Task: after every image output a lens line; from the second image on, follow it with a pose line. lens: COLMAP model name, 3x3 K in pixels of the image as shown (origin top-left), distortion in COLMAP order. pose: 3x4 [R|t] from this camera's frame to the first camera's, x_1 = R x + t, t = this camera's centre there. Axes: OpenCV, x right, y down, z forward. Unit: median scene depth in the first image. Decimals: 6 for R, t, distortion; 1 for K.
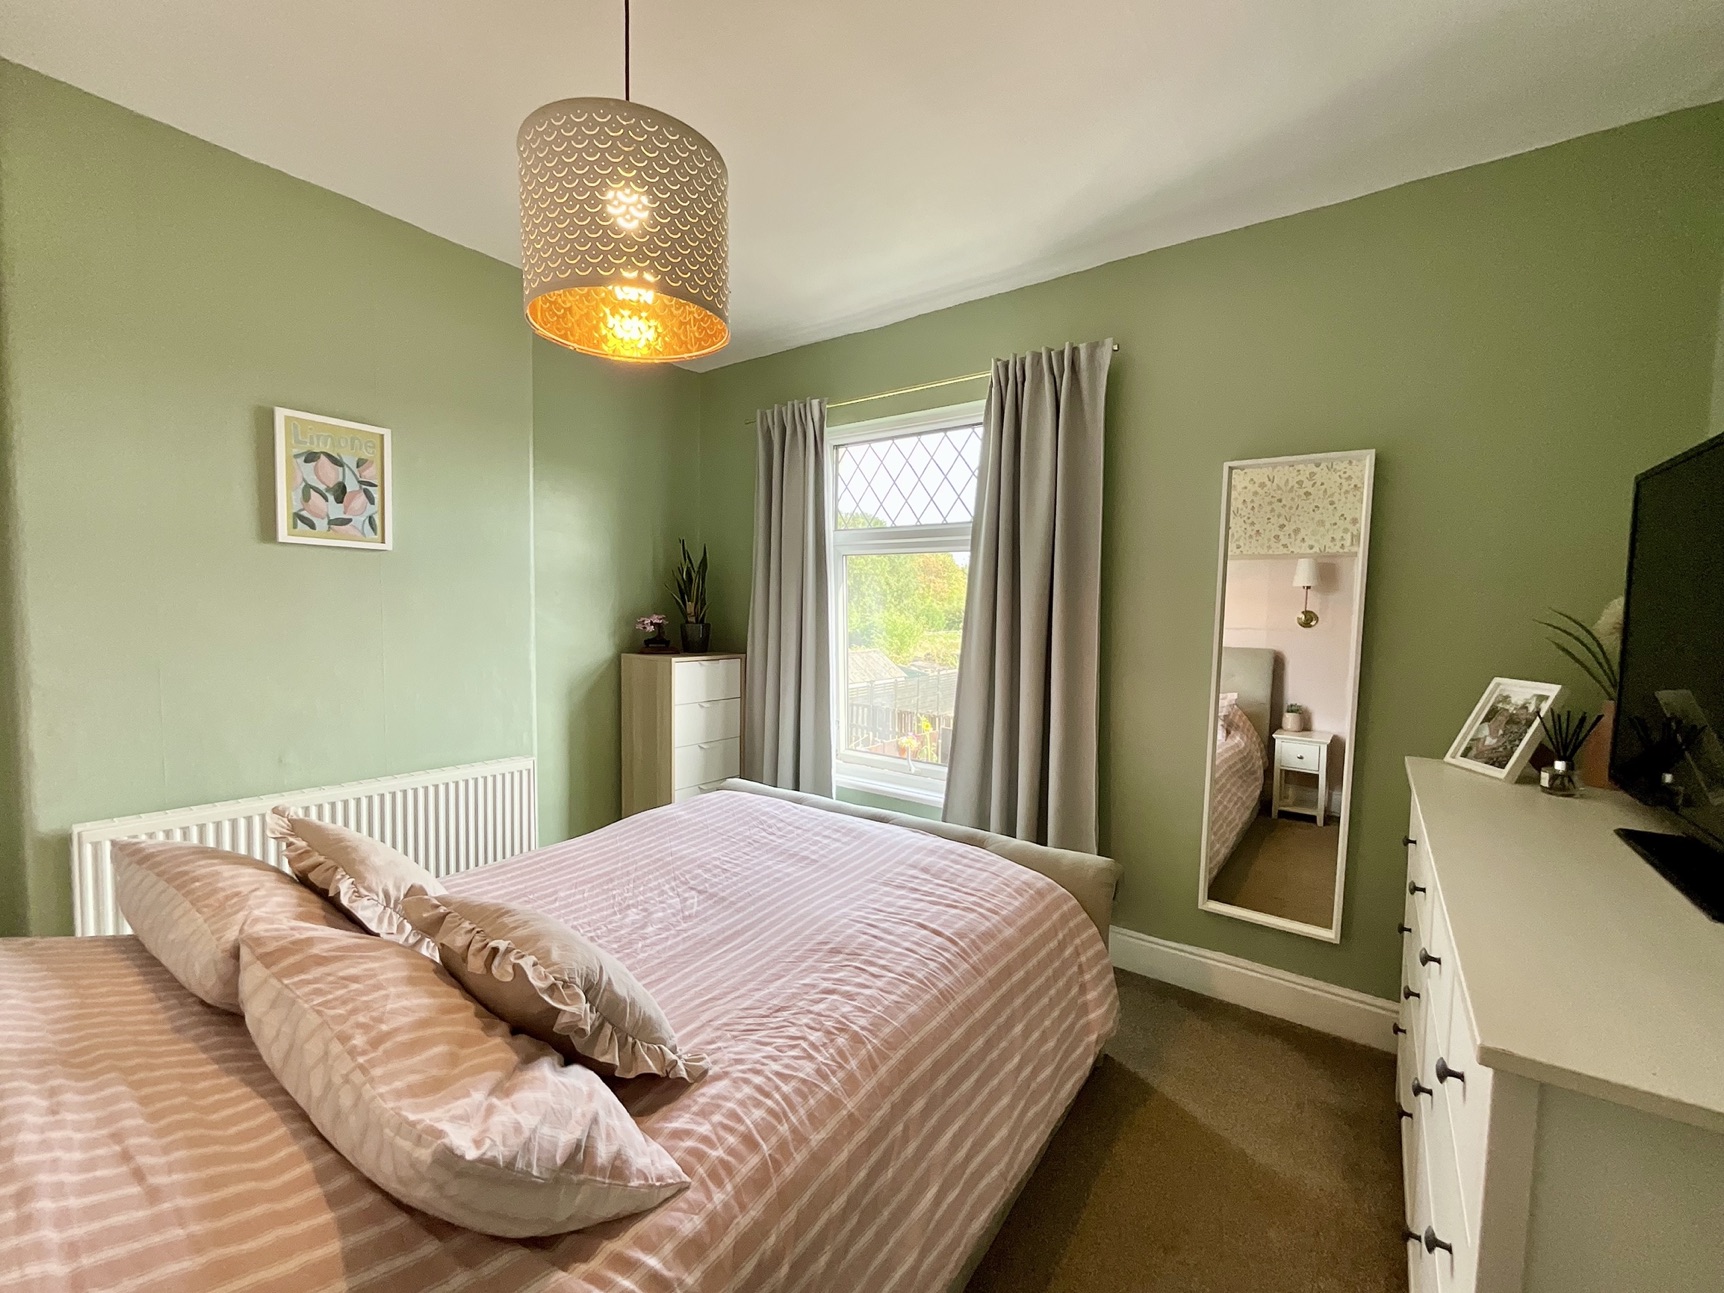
lens RADIAL K [[697.9, 0, 853.9], [0, 697.9, 657.2], [0, 0, 1]] dist [-0.006023, 0.000258]
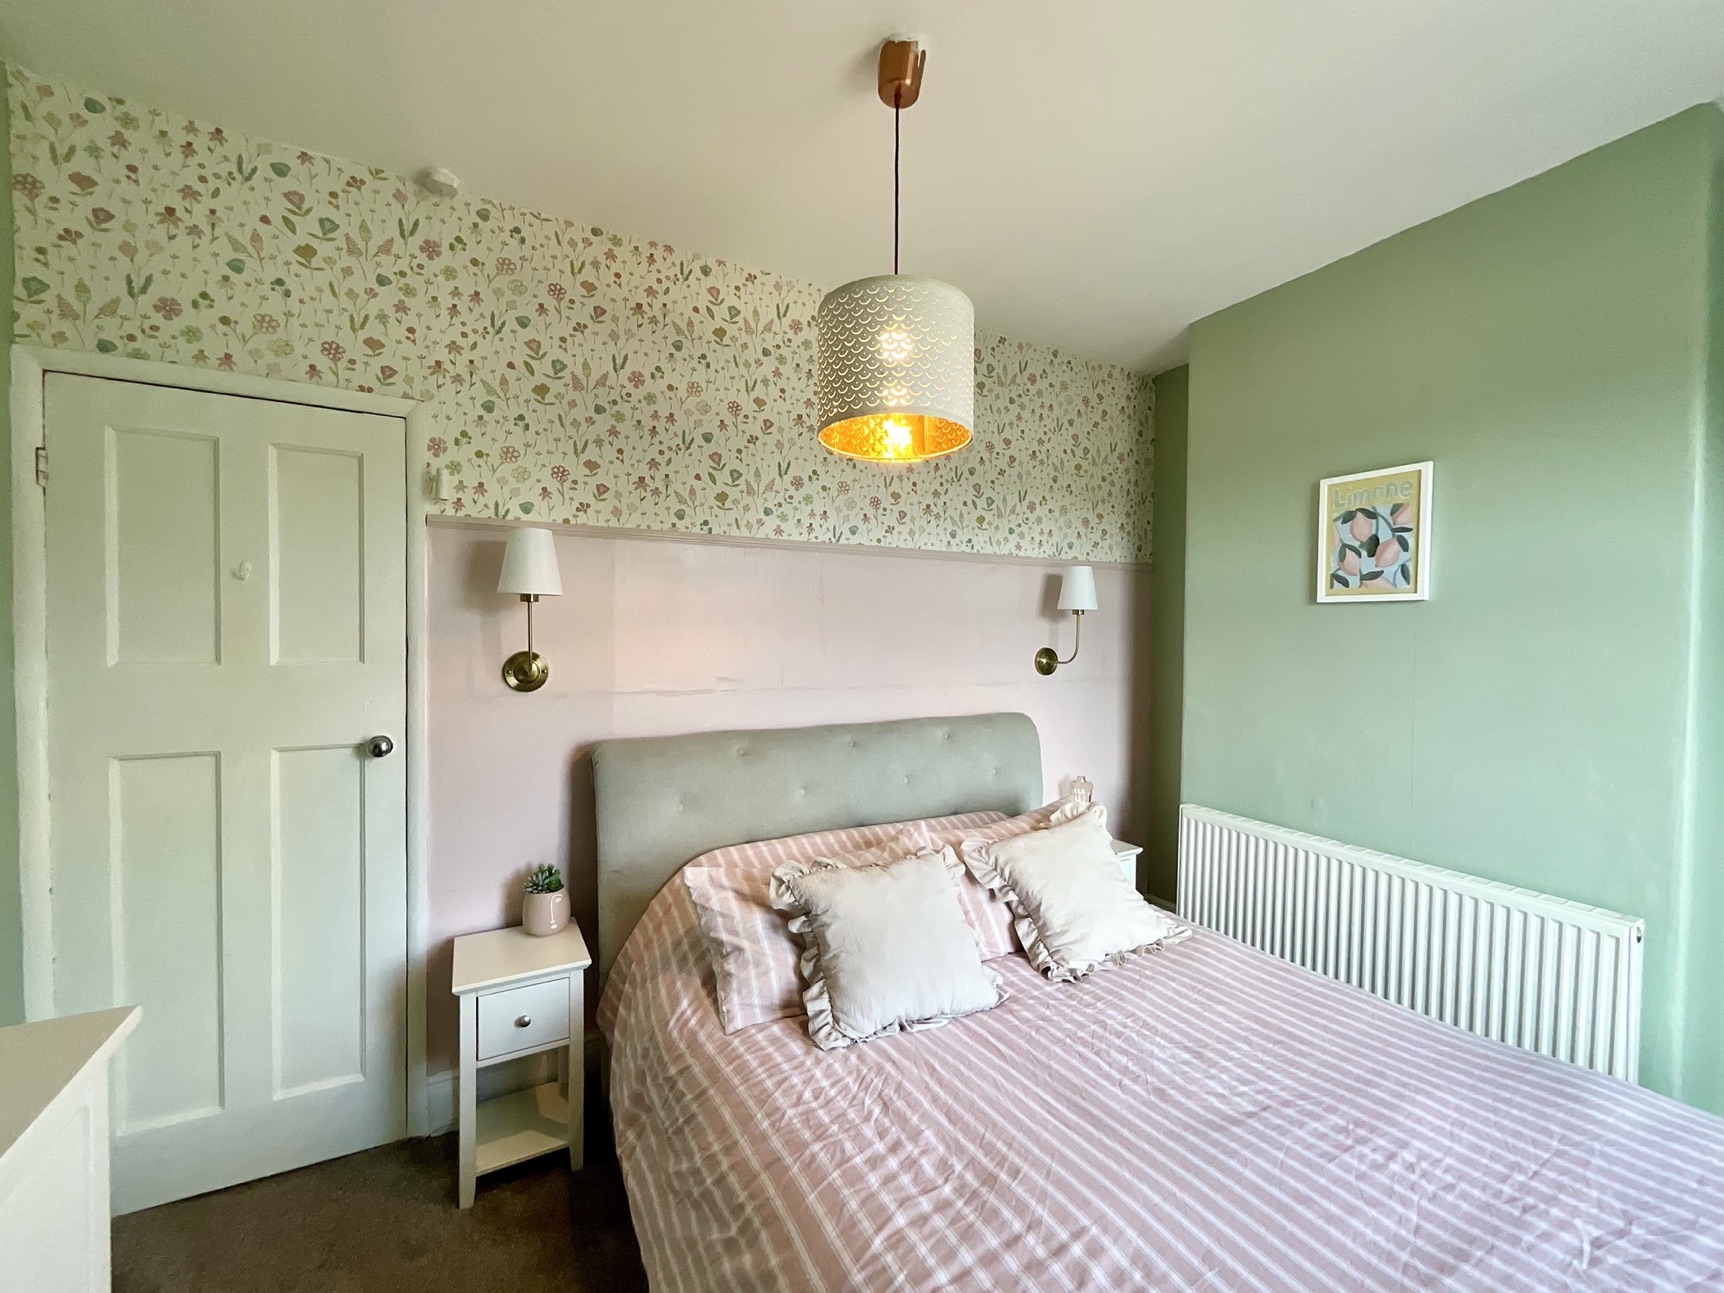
lens RADIAL K [[697.9, 0, 861.8], [0, 697.9, 646.5], [0, 0, 1]] dist [-0.006023, 0.000258]
pose [[-0.427753, -0.016457, -0.903746, 0.450181], [-0.092374, 0.995395, 0.025596, -0.058808], [0.899163, 0.094431, -0.427303, 0.816885]]
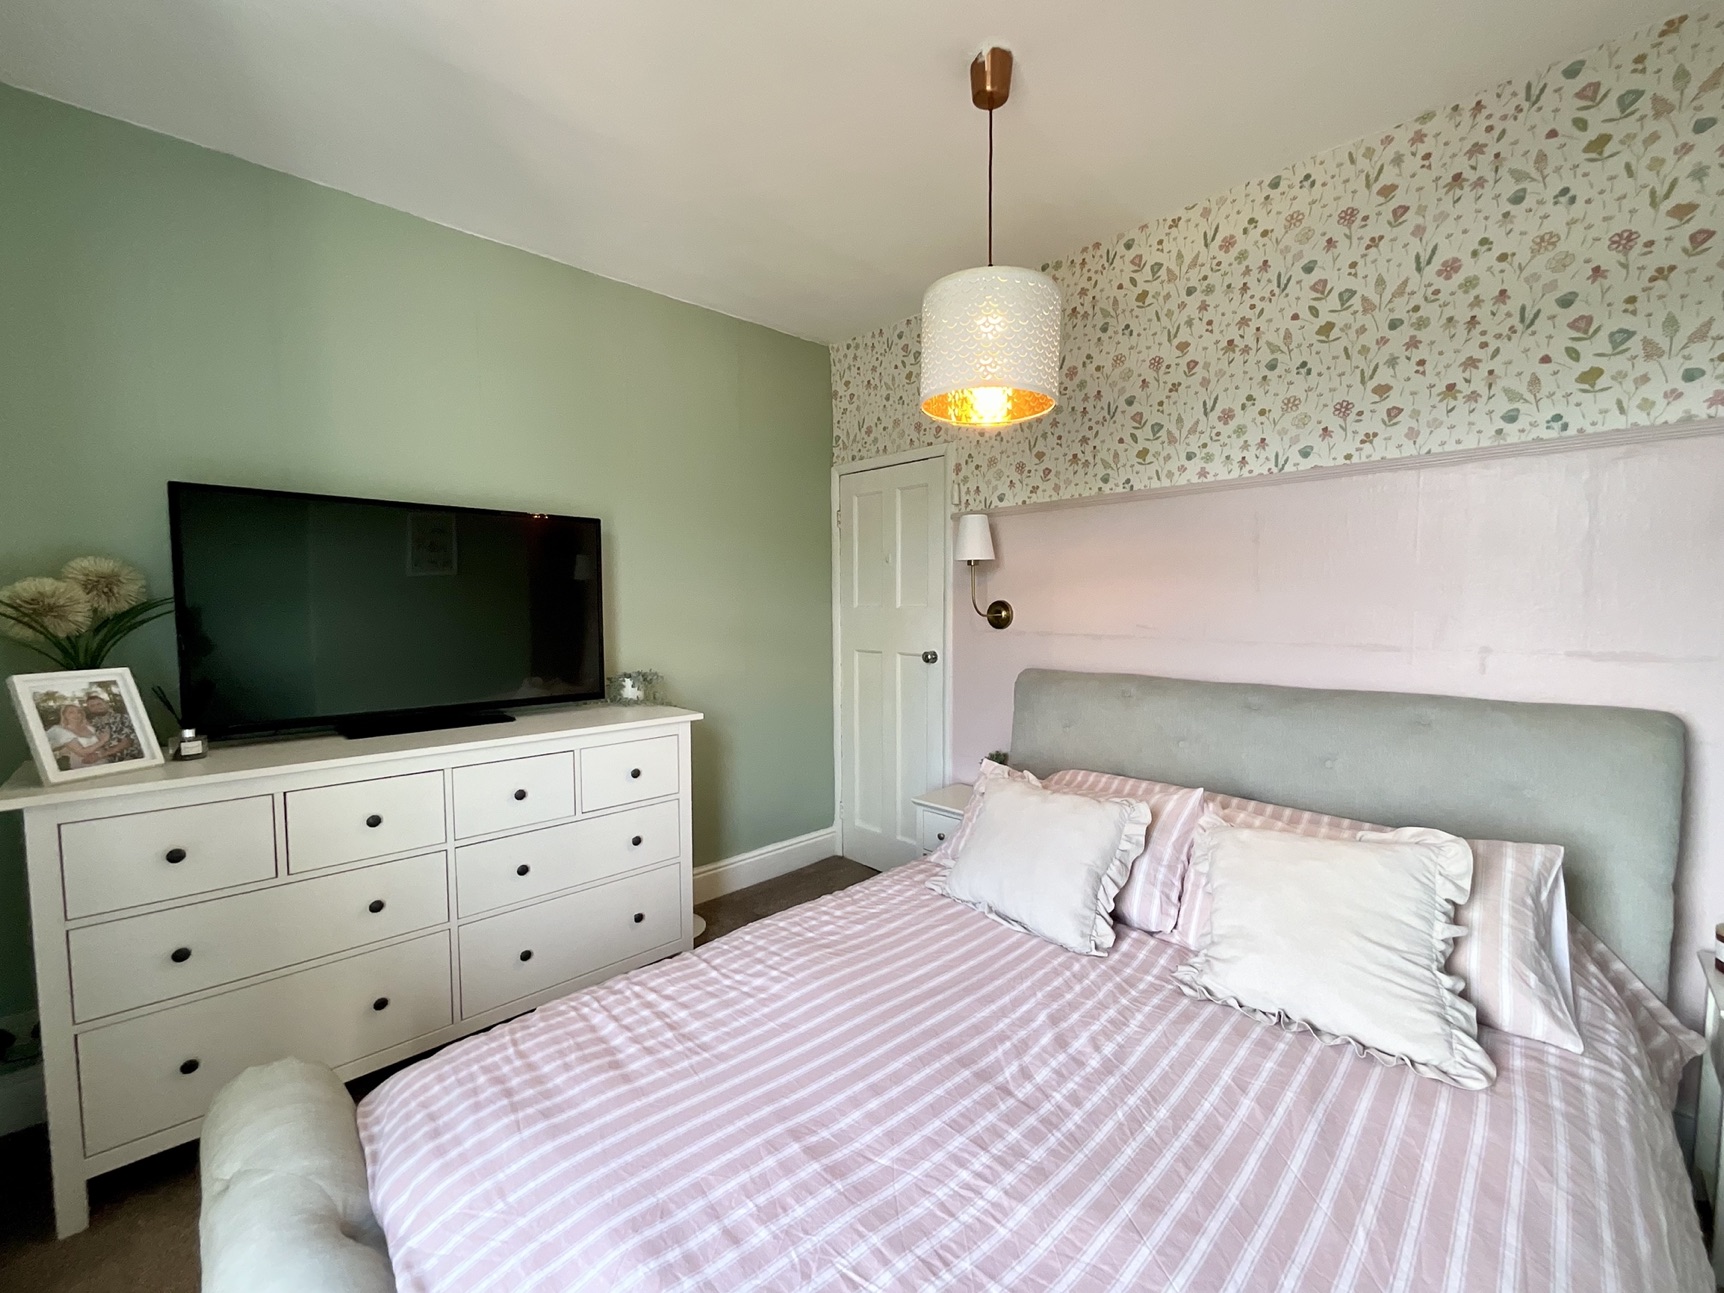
lens RADIAL K [[697.9, 0, 849.2], [0, 697.9, 631.1], [0, 0, 1]] dist [-0.006023, 0.000258]
pose [[-0.985085, -0.018370, 0.171086, -0.162537], [0.005369, 0.990519, 0.137268, -0.113359], [-0.171985, 0.136139, -0.975647, 1.378210]]
